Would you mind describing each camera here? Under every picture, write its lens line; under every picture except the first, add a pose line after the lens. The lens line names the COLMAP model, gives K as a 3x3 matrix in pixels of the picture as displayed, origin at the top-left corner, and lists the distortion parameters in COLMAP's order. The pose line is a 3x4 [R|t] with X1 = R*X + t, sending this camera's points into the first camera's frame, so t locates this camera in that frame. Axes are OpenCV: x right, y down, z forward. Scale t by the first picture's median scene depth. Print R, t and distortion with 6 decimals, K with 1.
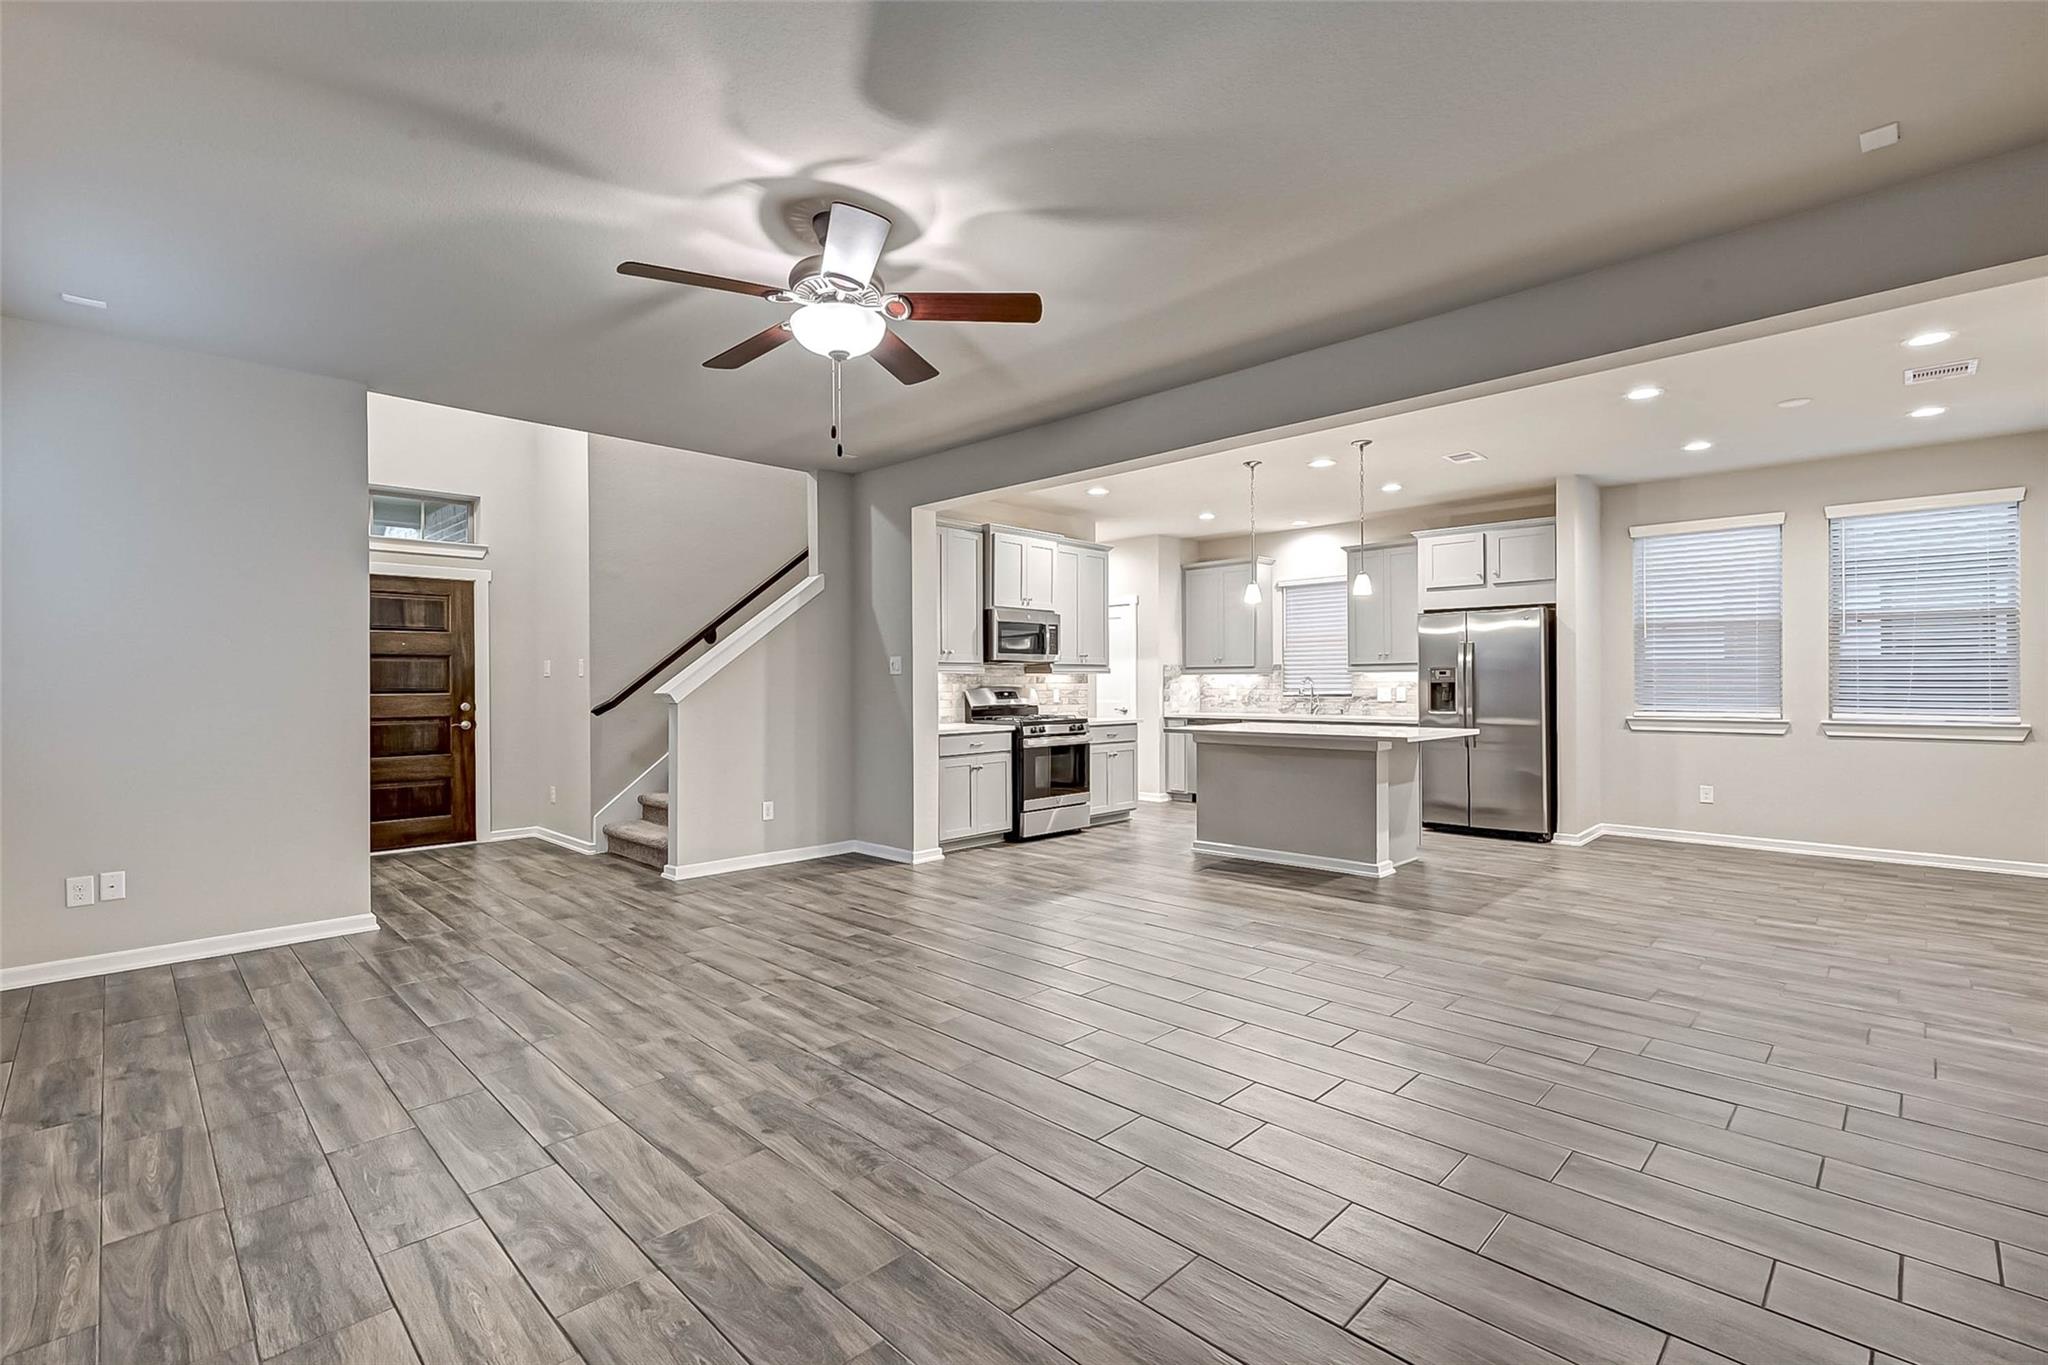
lens RADIAL K [[898.3, 0, 1000.2], [0, 898.3, 682.0], [0, 0, 1]] dist [-0.001664, -0.000486]
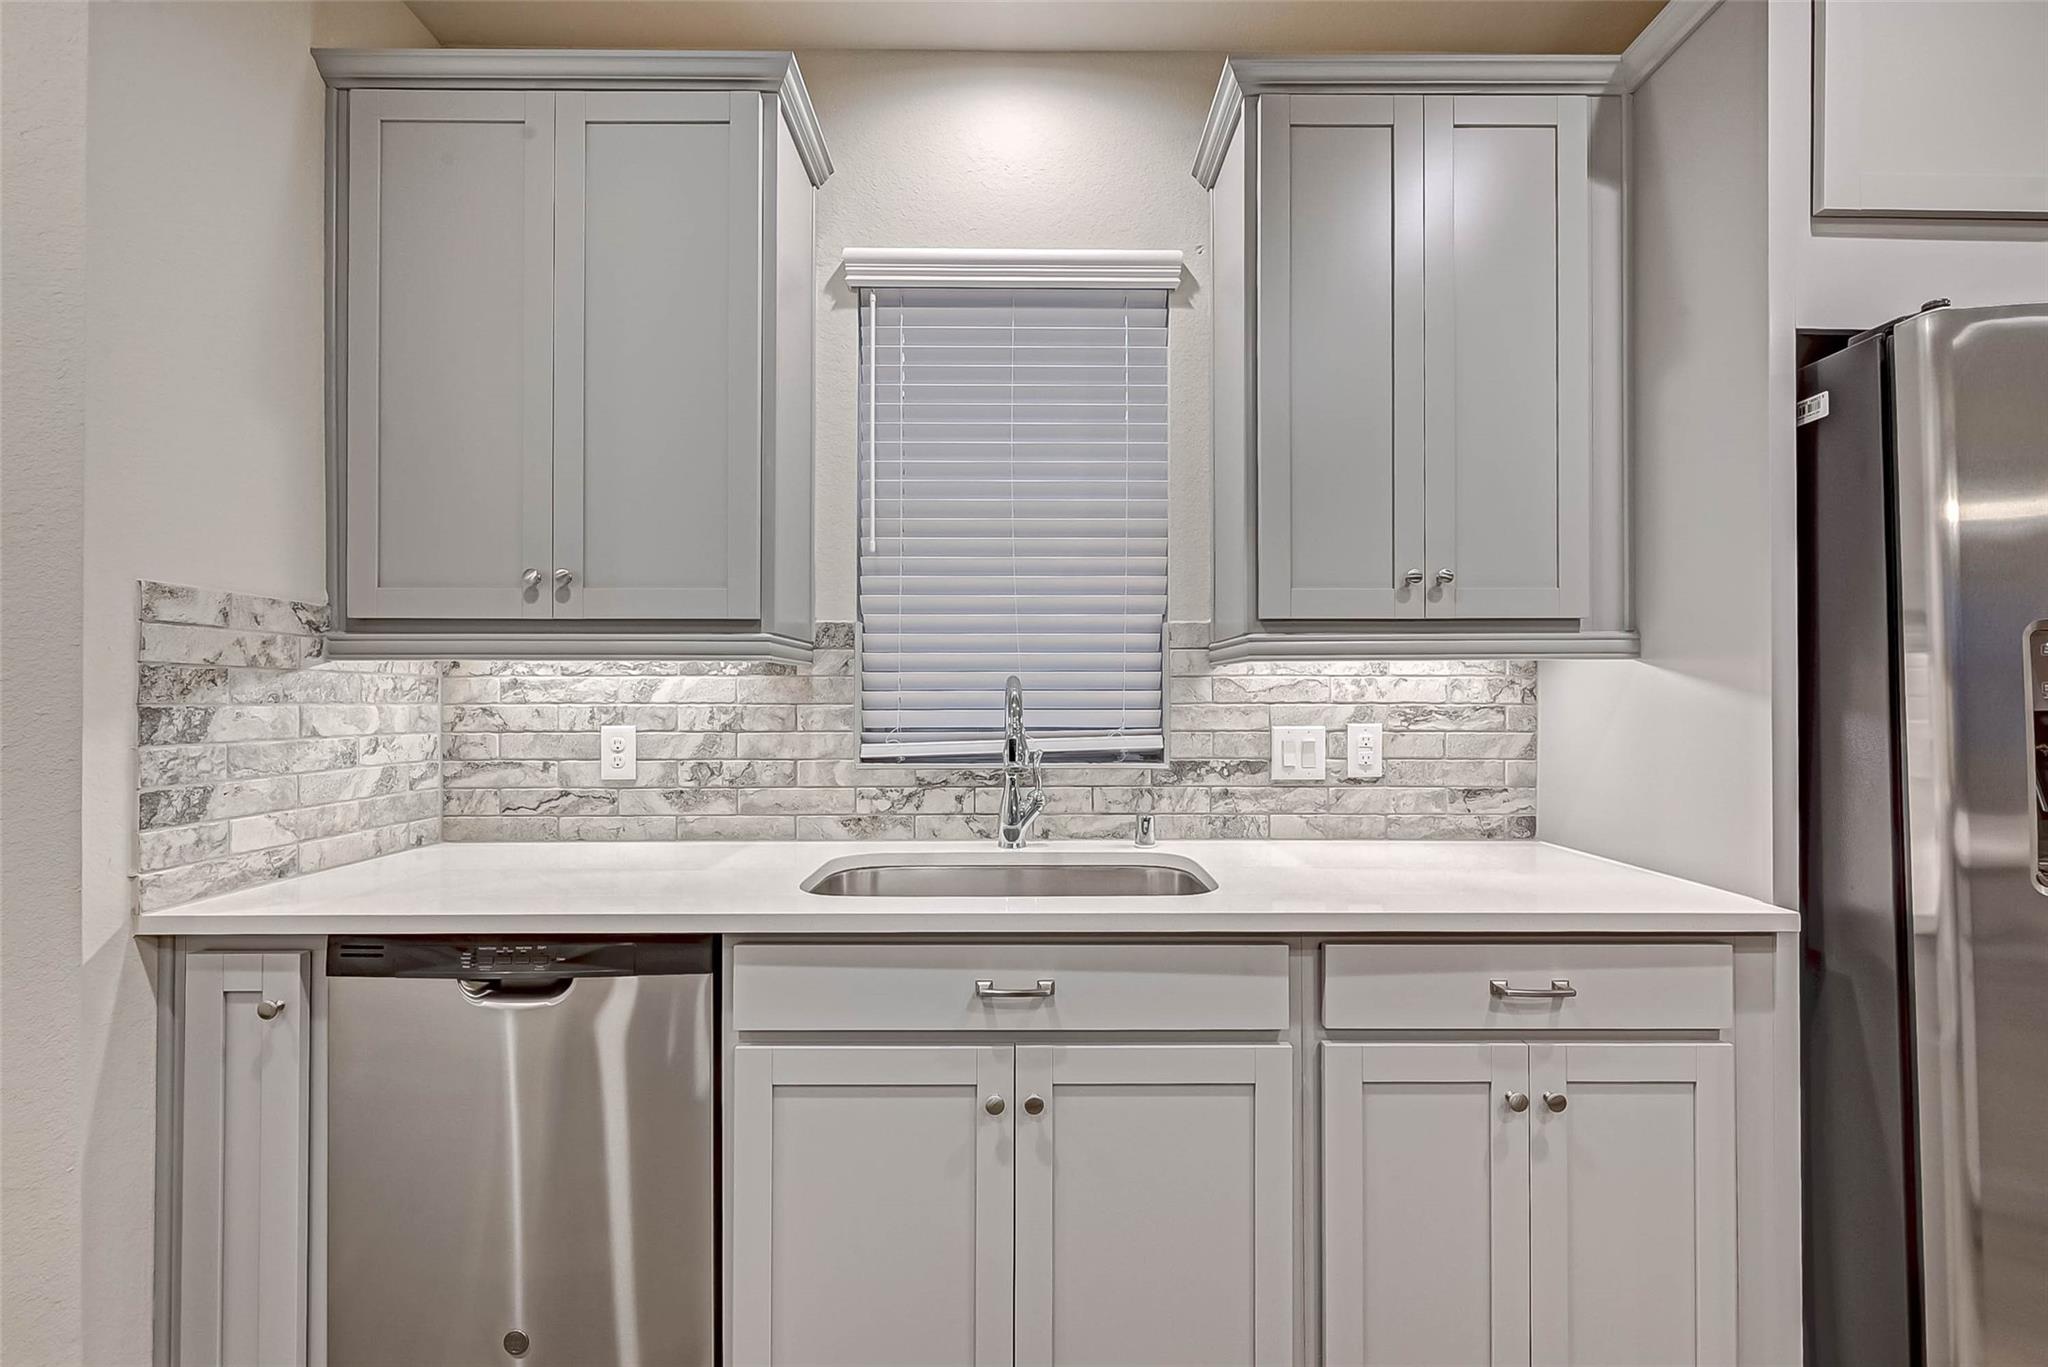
lens RADIAL K [[802.0, 0, 1003.4], [0, 802.0, 693.8], [0, 0, 1]] dist [-0.000420, 0.000035]
pose [[0.696499, 0.009435, 0.717496, 0.250182], [-0.004926, 0.999953, -0.008368, -0.000108], [-0.717541, 0.002294, 0.696512, 1.081365]]
